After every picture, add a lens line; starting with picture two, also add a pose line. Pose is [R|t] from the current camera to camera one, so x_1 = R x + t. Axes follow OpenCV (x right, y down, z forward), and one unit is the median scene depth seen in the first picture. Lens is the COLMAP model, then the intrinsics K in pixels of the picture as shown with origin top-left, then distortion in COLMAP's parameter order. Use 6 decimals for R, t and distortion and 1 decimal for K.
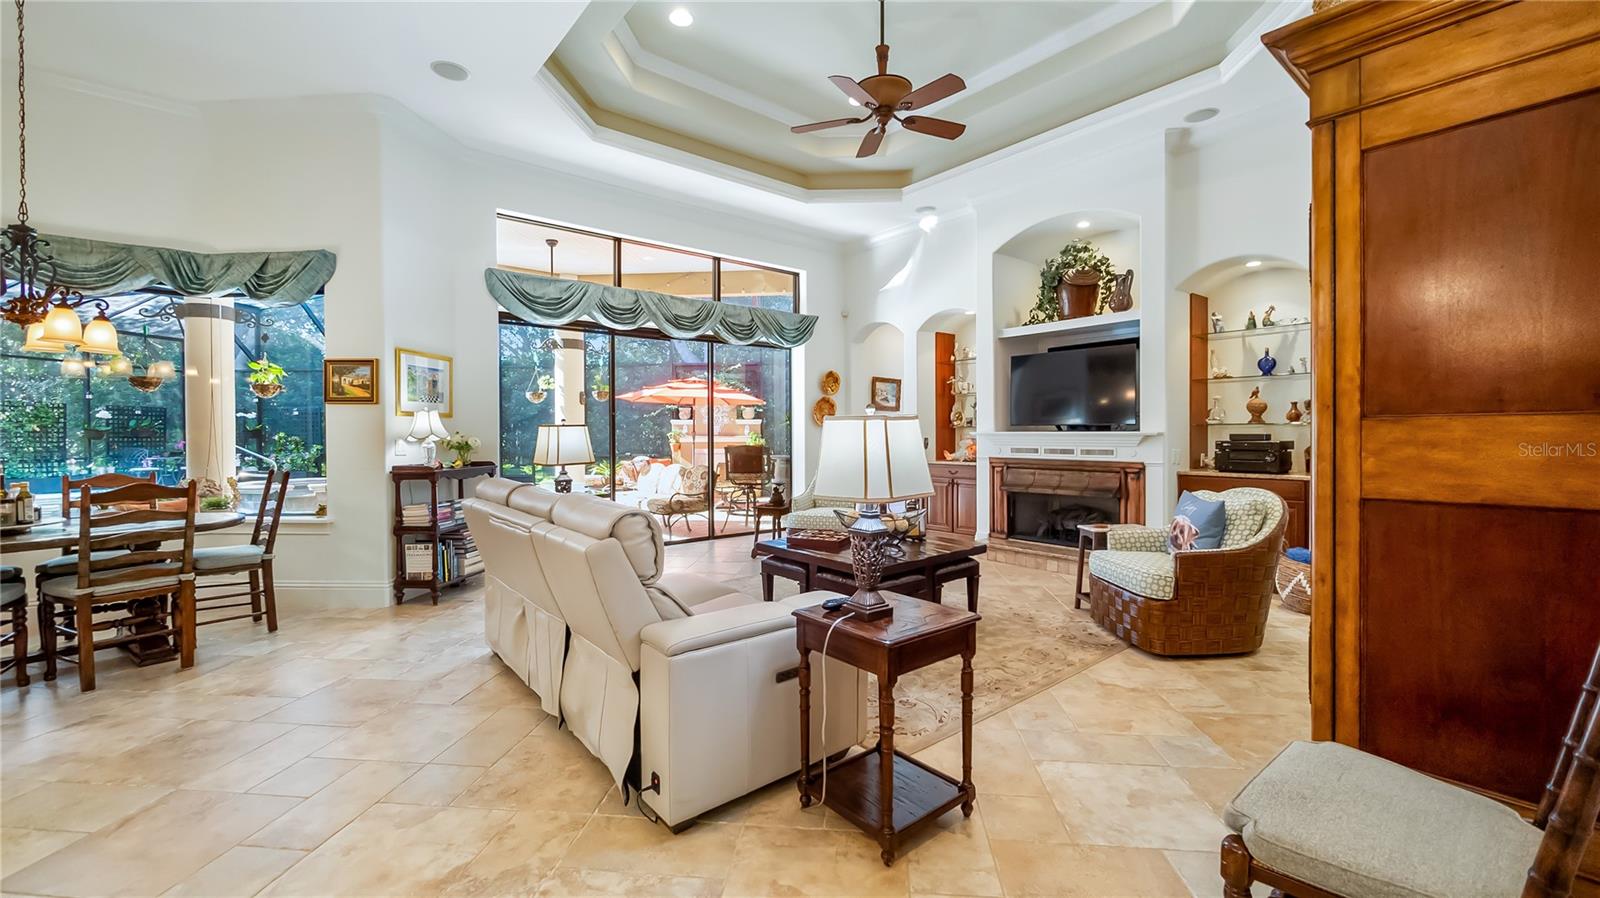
lens RADIAL K [[636.8, 0, 802.2], [0, 636.8, 437.4], [0, 0, 1]] dist [-0.007580, 0.000058]
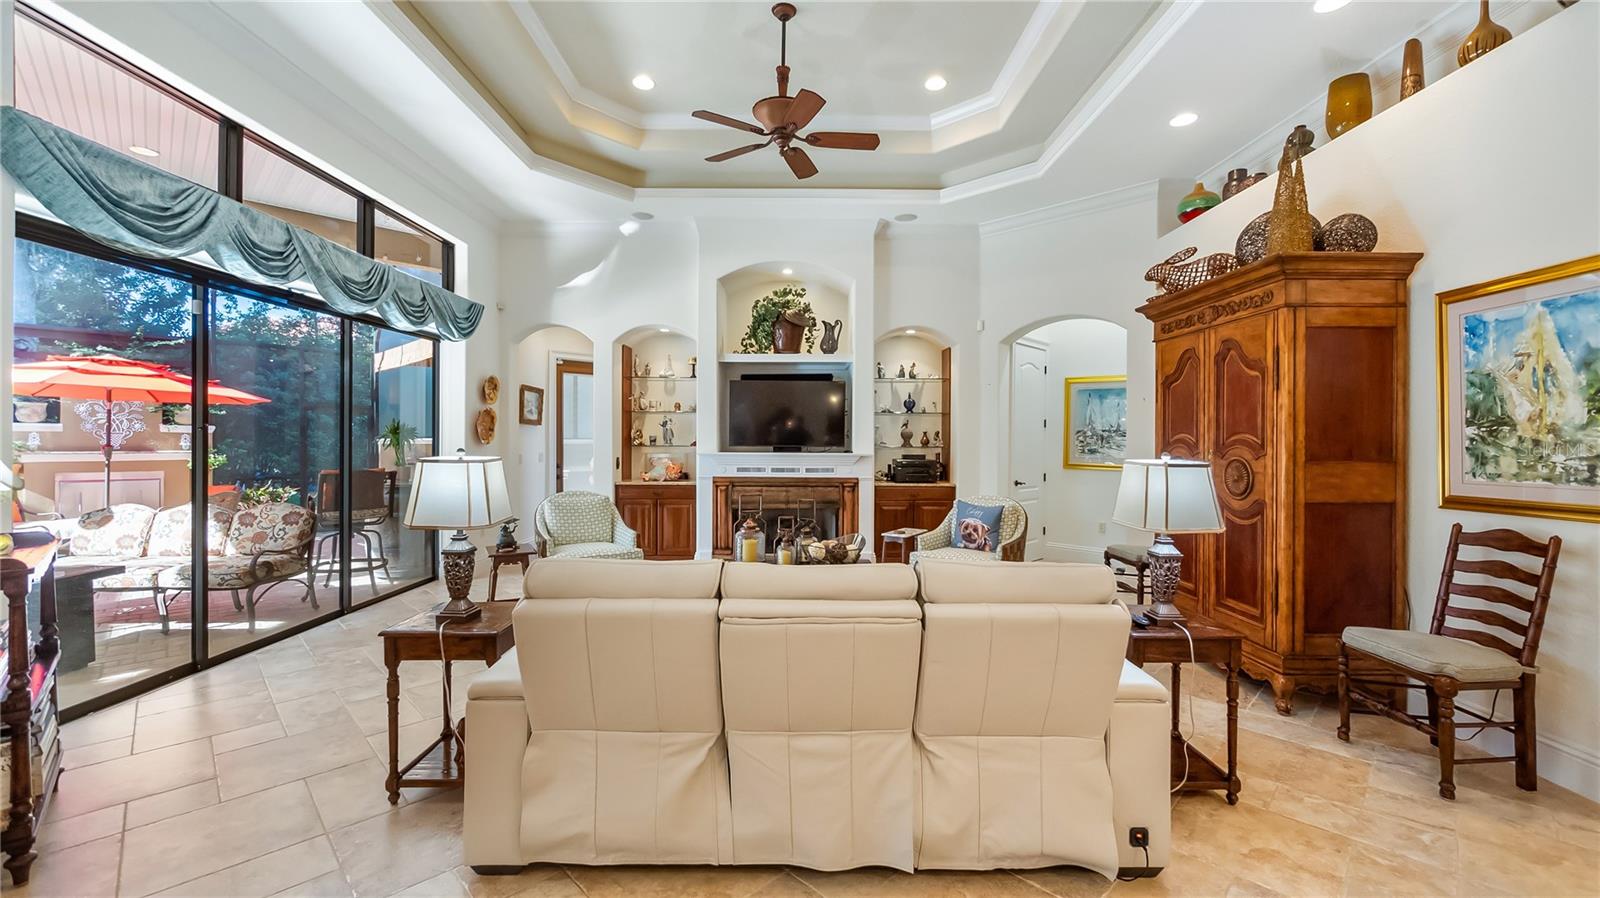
lens RADIAL K [[636.8, 0, 802.2], [0, 636.8, 437.4], [0, 0, 1]] dist [-0.007580, 0.000058]
pose [[0.639936, 0.009930, 0.768364, -0.425265], [-0.001221, 0.999928, -0.011906, -0.021491], [-0.768427, 0.006680, 0.639902, 0.244880]]
